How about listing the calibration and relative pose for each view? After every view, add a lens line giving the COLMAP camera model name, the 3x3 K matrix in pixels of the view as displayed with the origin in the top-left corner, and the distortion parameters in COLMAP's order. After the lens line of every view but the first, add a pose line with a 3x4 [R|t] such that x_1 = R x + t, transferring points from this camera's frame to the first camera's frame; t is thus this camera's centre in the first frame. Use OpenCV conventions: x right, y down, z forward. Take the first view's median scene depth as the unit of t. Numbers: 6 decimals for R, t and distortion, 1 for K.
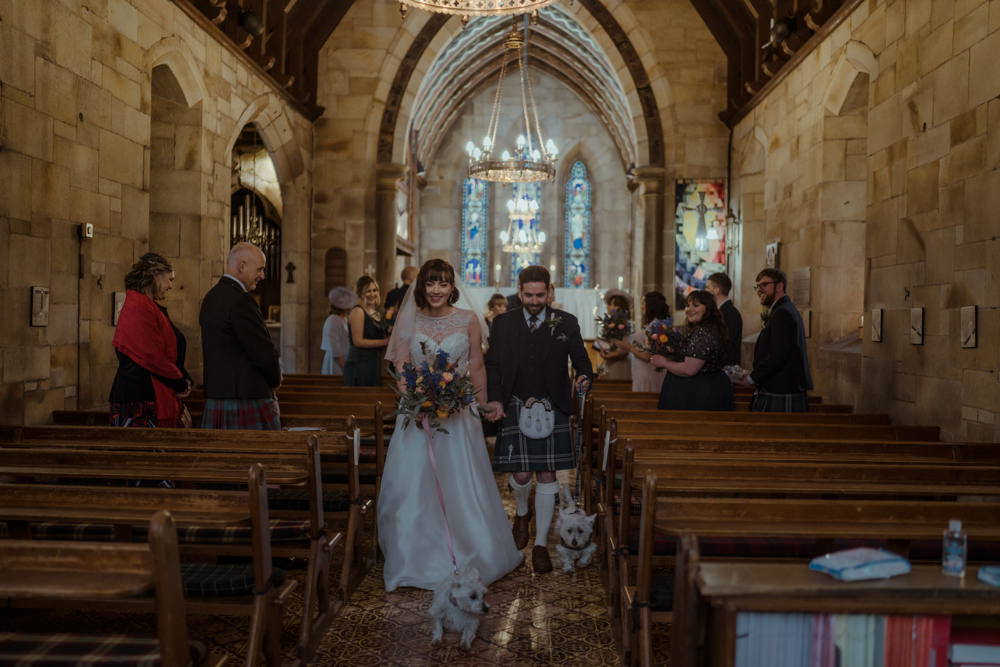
lens RADIAL K [[958.7, 0, 495.4], [0, 958.7, 332.2], [0, 0, 1]] dist [-0.030793, 0.000000]
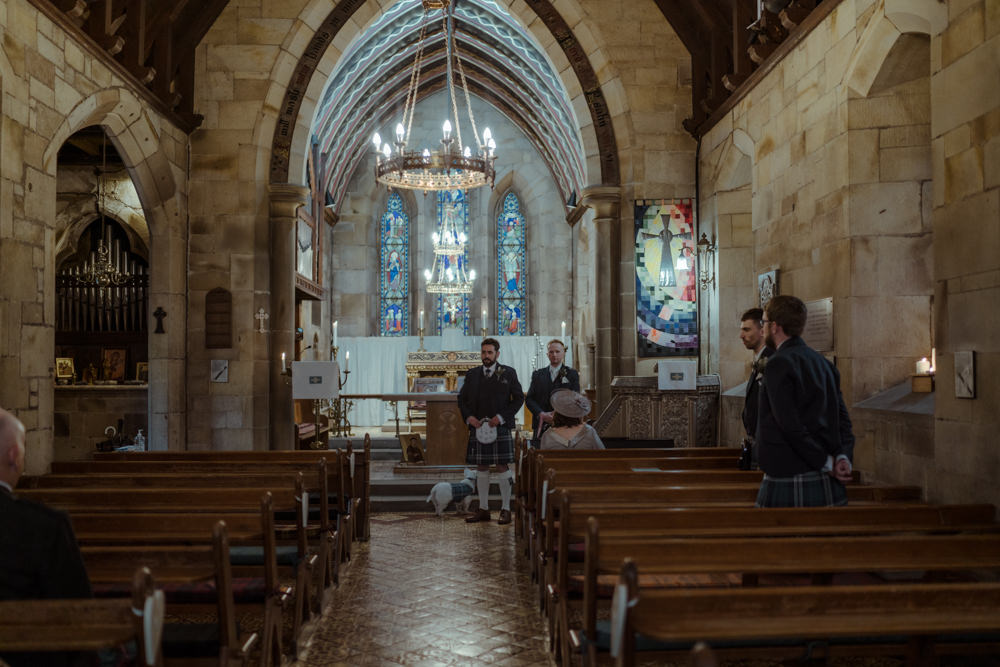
lens RADIAL K [[958.7, 0, 495.6], [0, 958.7, 328.4], [0, 0, 1]] dist [-0.030793, 0.000000]
pose [[0.996850, -0.016555, 0.077557, 0.002722], [0.020899, 0.998238, -0.055531, -0.005518], [-0.076501, 0.056977, 0.995440, 0.190039]]
